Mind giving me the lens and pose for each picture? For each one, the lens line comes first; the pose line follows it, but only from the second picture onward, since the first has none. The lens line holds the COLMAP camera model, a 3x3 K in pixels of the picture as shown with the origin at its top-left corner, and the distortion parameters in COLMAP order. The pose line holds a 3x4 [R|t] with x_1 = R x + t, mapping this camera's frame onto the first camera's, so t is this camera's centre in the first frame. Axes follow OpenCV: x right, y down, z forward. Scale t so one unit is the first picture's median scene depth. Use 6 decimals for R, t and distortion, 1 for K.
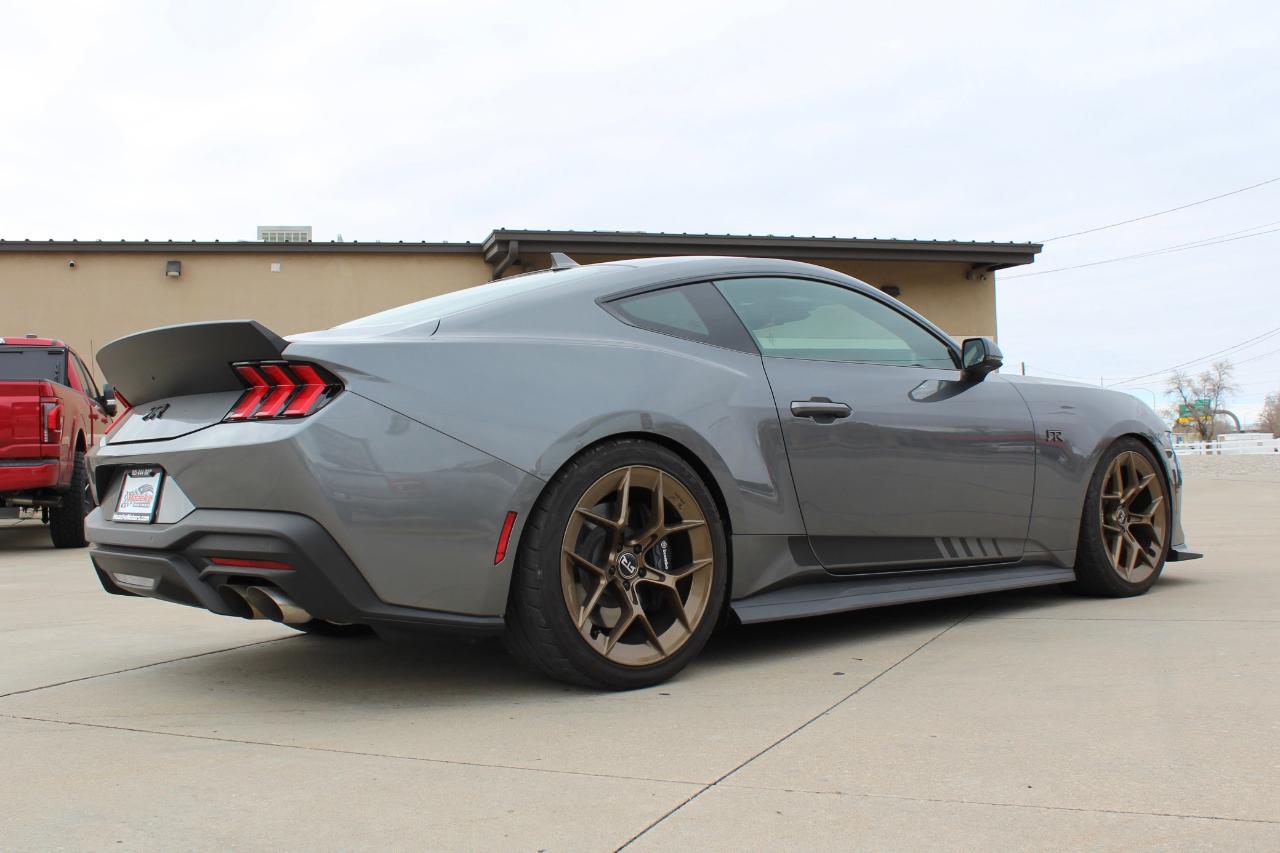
lens RADIAL K [[1283.4, 0, 613.5], [0, 1283.4, 461.0], [0, 0, 1]] dist [-0.115795, 0.007611]
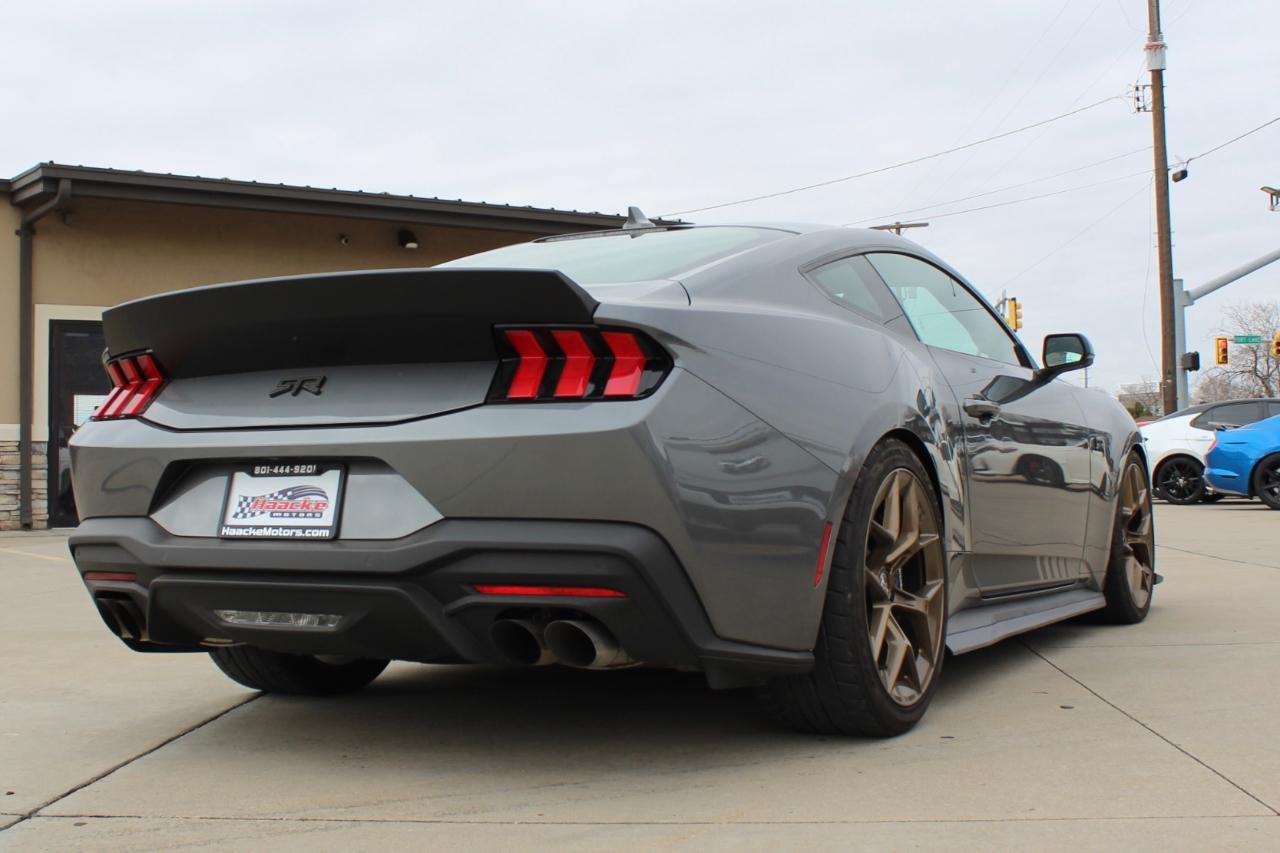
lens RADIAL K [[1598.7, 0, 591.6], [0, 1598.7, 428.4], [0, 0, 1]] dist [-0.129770, 0.027128]
pose [[0.937390, 0.021871, 0.347593, -0.545483], [-0.011453, 0.999422, -0.032000, 0.013091], [-0.348092, 0.026015, 0.937099, 0.090454]]
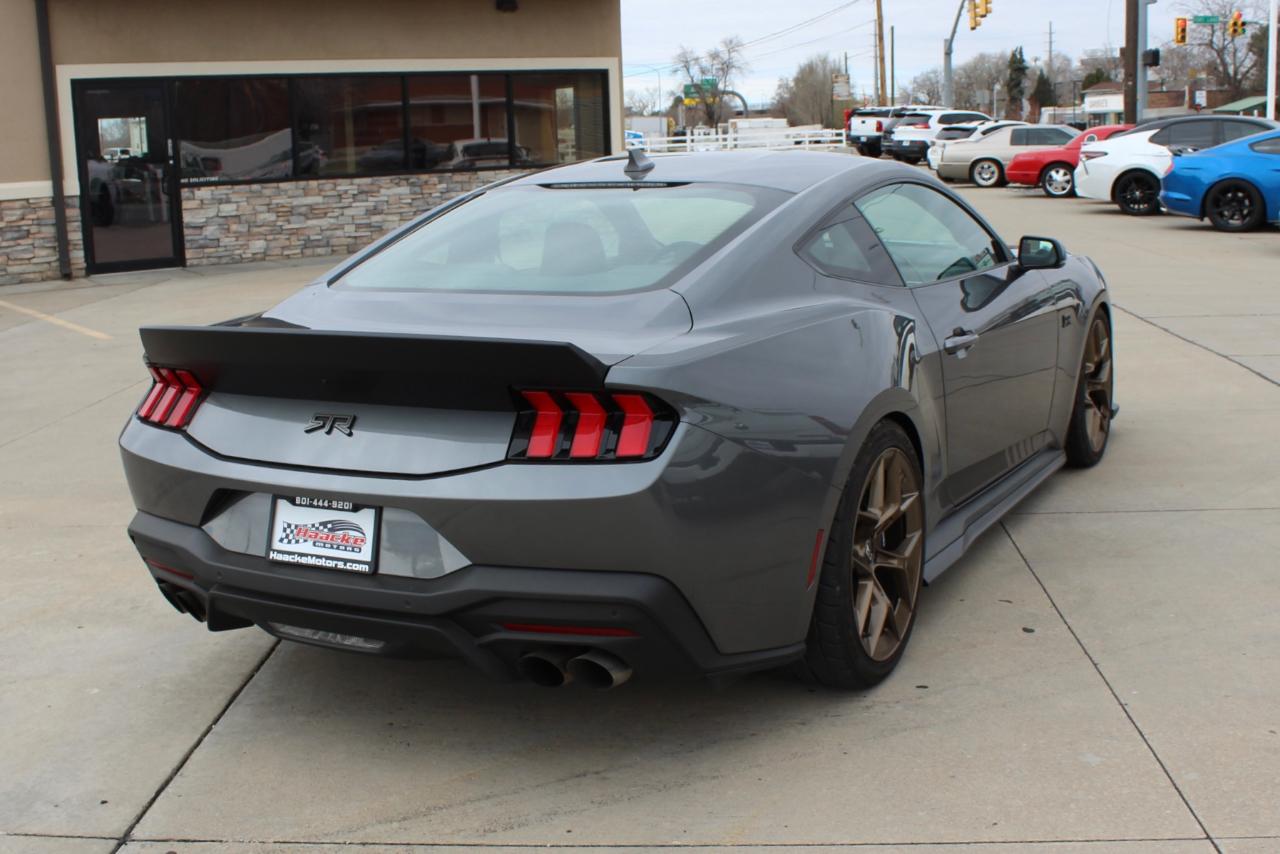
lens RADIAL K [[1471.4, 0, 602.4], [0, 1471.4, 463.3], [0, 0, 1]] dist [-0.142314, 0.089749]
pose [[0.933601, -0.083730, 0.348393, -0.546902], [0.010205, 0.978133, 0.207730, -0.210492], [-0.358168, -0.190382, 0.914041, 0.113086]]
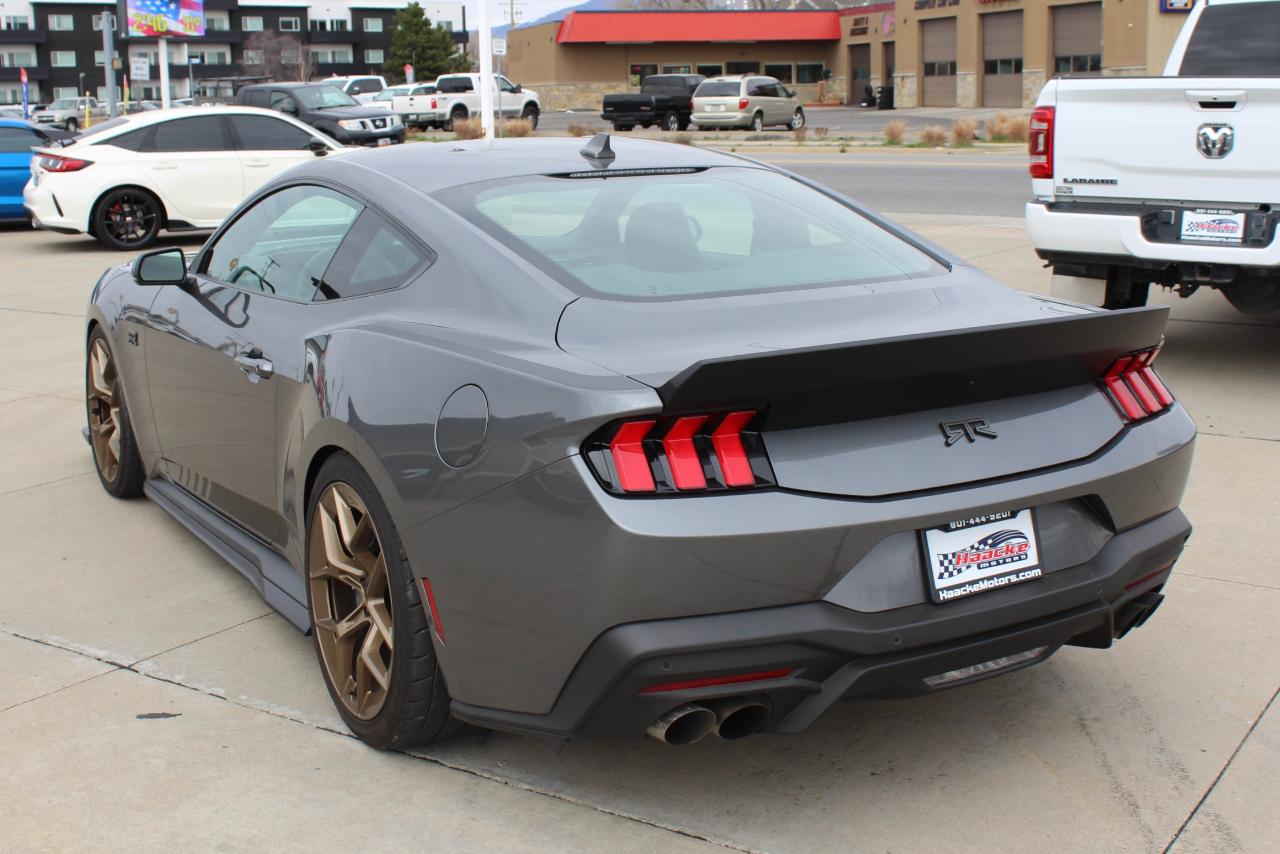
lens RADIAL K [[1570.7, 0, 604.5], [0, 1570.7, 419.8], [0, 0, 1]] dist [-0.152025, 0.181001]
pose [[0.177251, -0.177479, 0.968031, -1.287476], [0.014659, 0.983972, 0.177718, -0.210039], [-0.984056, -0.017311, 0.177012, 1.093607]]
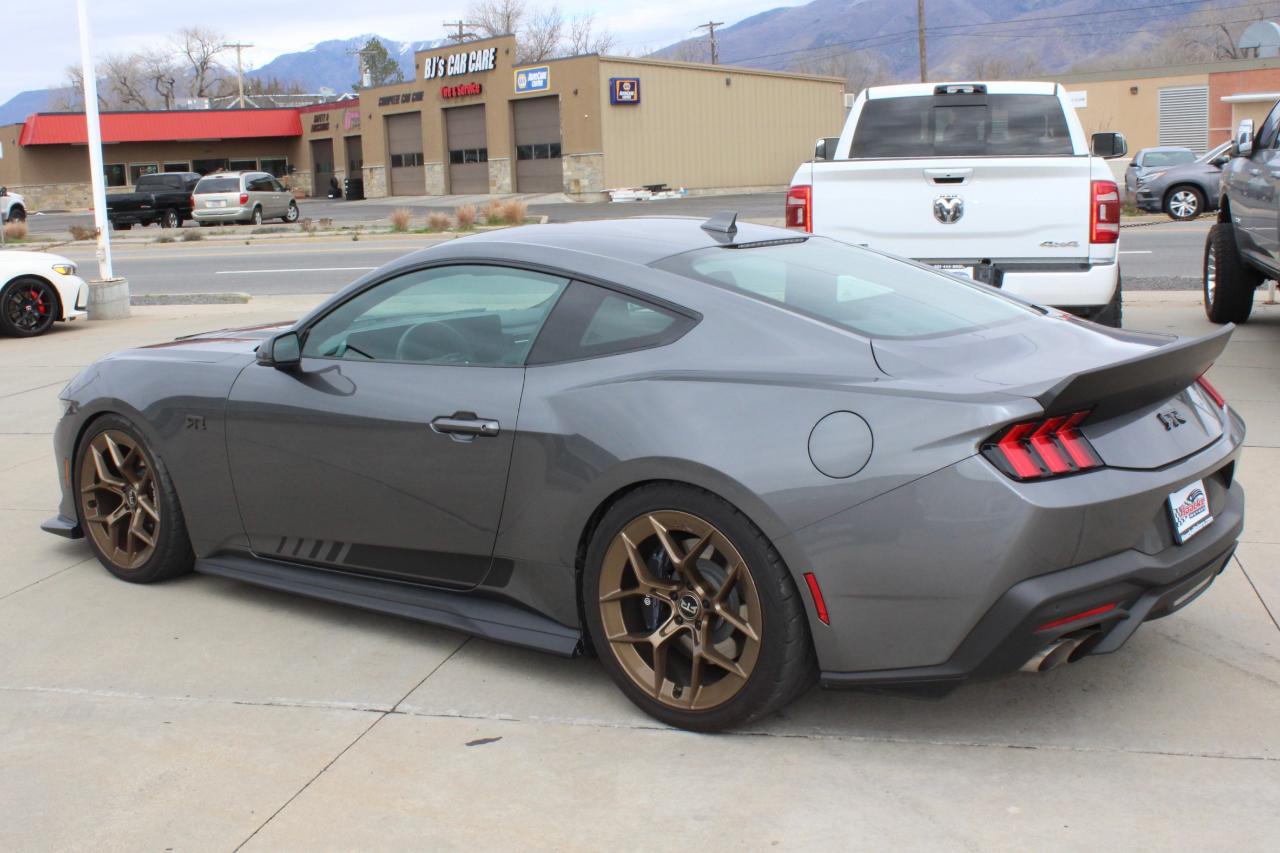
lens RADIAL K [[1490.2, 0, 589.6], [0, 1490.2, 451.2], [0, 0, 1]] dist [-0.107943, 0.057861]
pose [[-0.169831, -0.149178, 0.974117, -1.434050], [0.042926, 0.986418, 0.158546, -0.218725], [-0.984538, 0.068741, -0.161120, 1.687893]]
